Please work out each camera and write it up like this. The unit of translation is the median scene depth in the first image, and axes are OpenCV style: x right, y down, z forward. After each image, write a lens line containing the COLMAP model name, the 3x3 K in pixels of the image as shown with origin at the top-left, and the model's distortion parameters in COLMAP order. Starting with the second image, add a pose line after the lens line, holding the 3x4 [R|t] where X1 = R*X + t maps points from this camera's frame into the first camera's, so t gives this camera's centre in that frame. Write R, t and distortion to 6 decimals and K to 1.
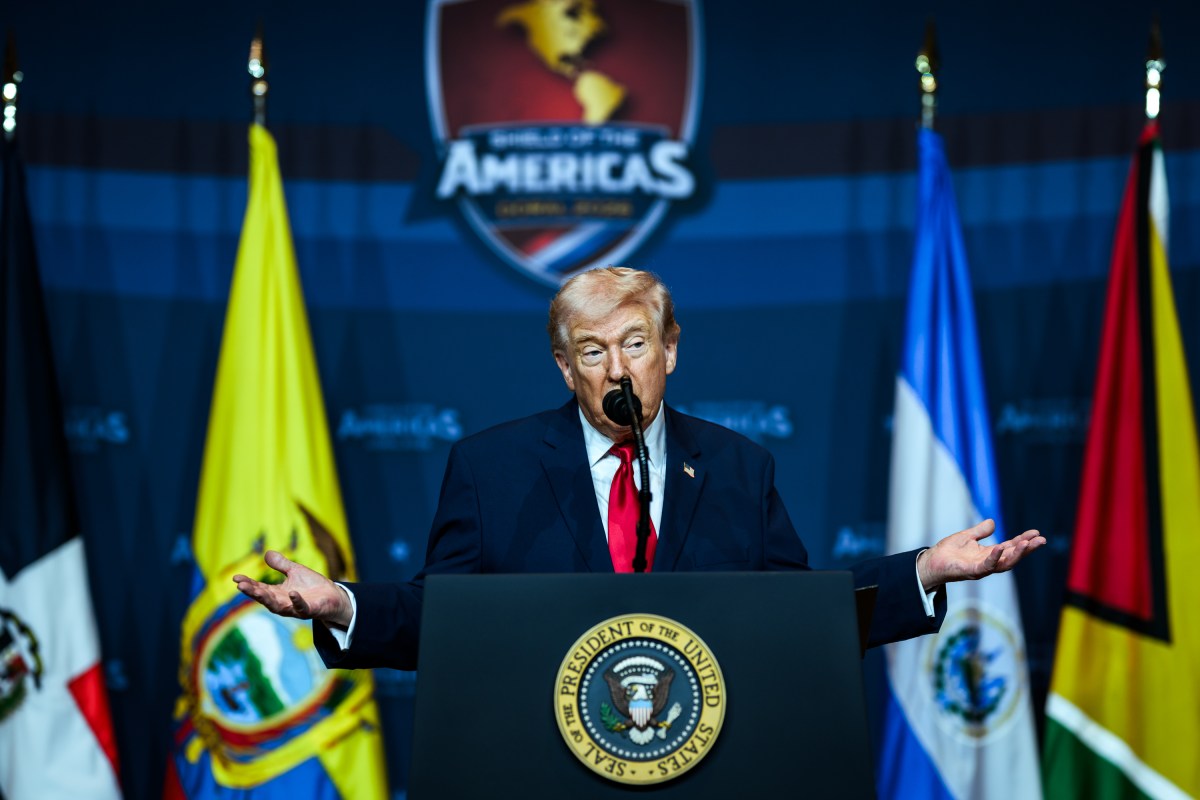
lens RADIAL K [[4541.0, 0, 607.6], [0, 4541.0, 400.7], [0, 0, 1]] dist [0.043486, 0.000000]
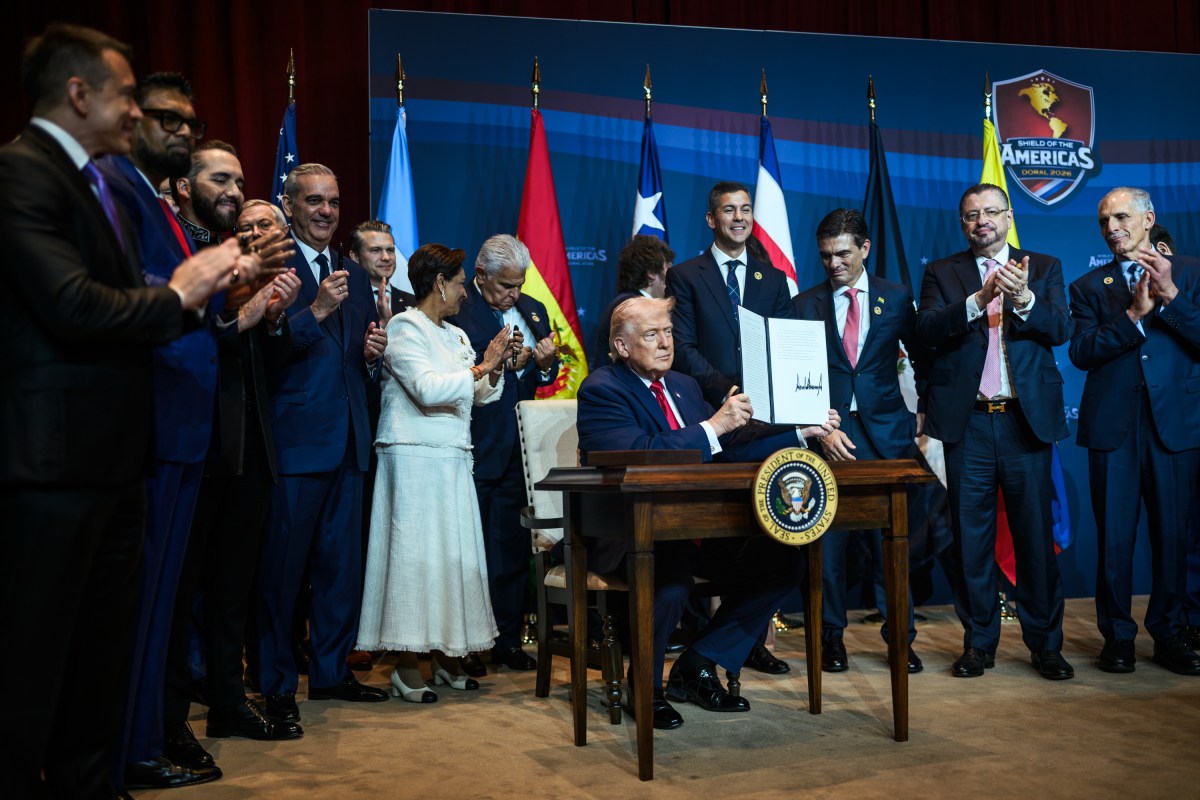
lens RADIAL K [[1143.2, 0, 595.4], [0, 1143.2, 388.6], [0, 0, 1]] dist [-0.003968, 0.000000]
pose [[0.988385, 0.000117, 0.151969, -0.352271], [-0.005629, 0.999342, 0.035835, 0.054121], [-0.151865, -0.036274, 0.987735, 0.448961]]
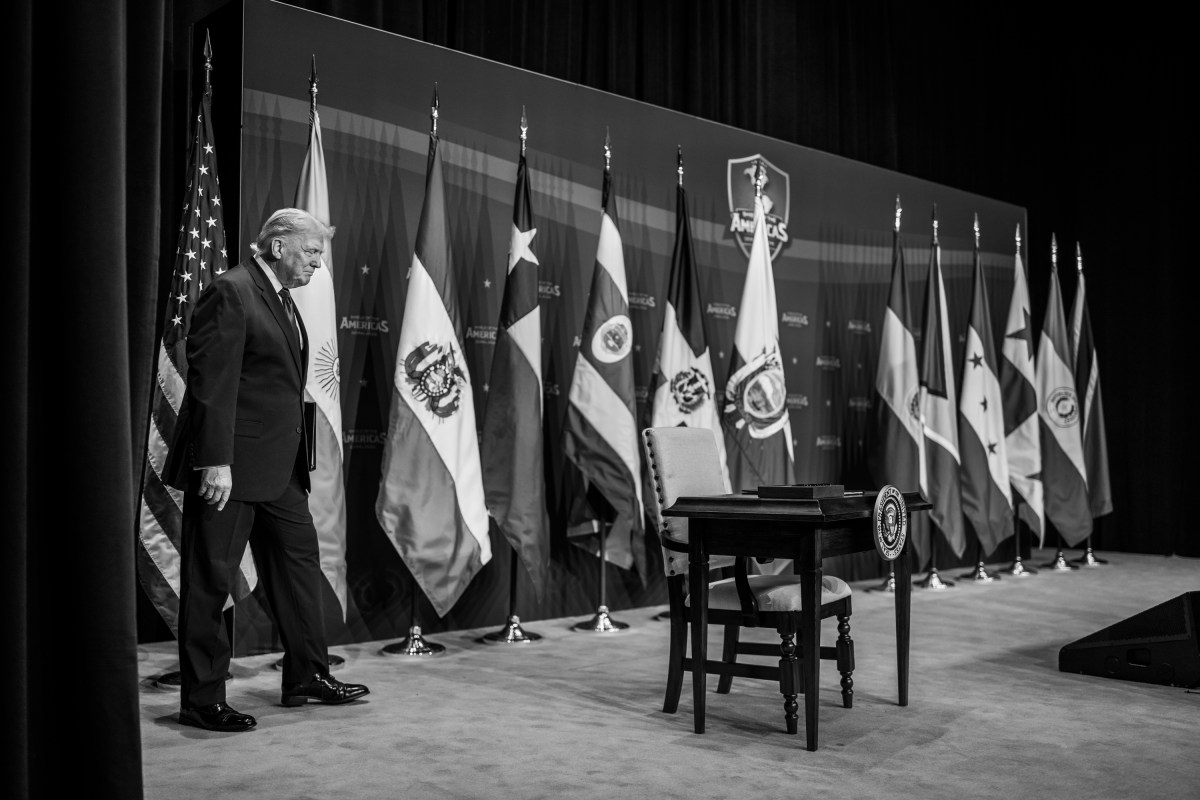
lens RADIAL K [[1182.7, 0, 593.0], [0, 1182.7, 403.4], [0, 0, 1]] dist [0.004062, 0.000000]
pose [[0.772594, 0.039059, 0.633698, -0.590271], [-0.076103, 0.996607, 0.031356, 0.047606], [-0.630323, -0.072451, 0.772944, 0.492274]]
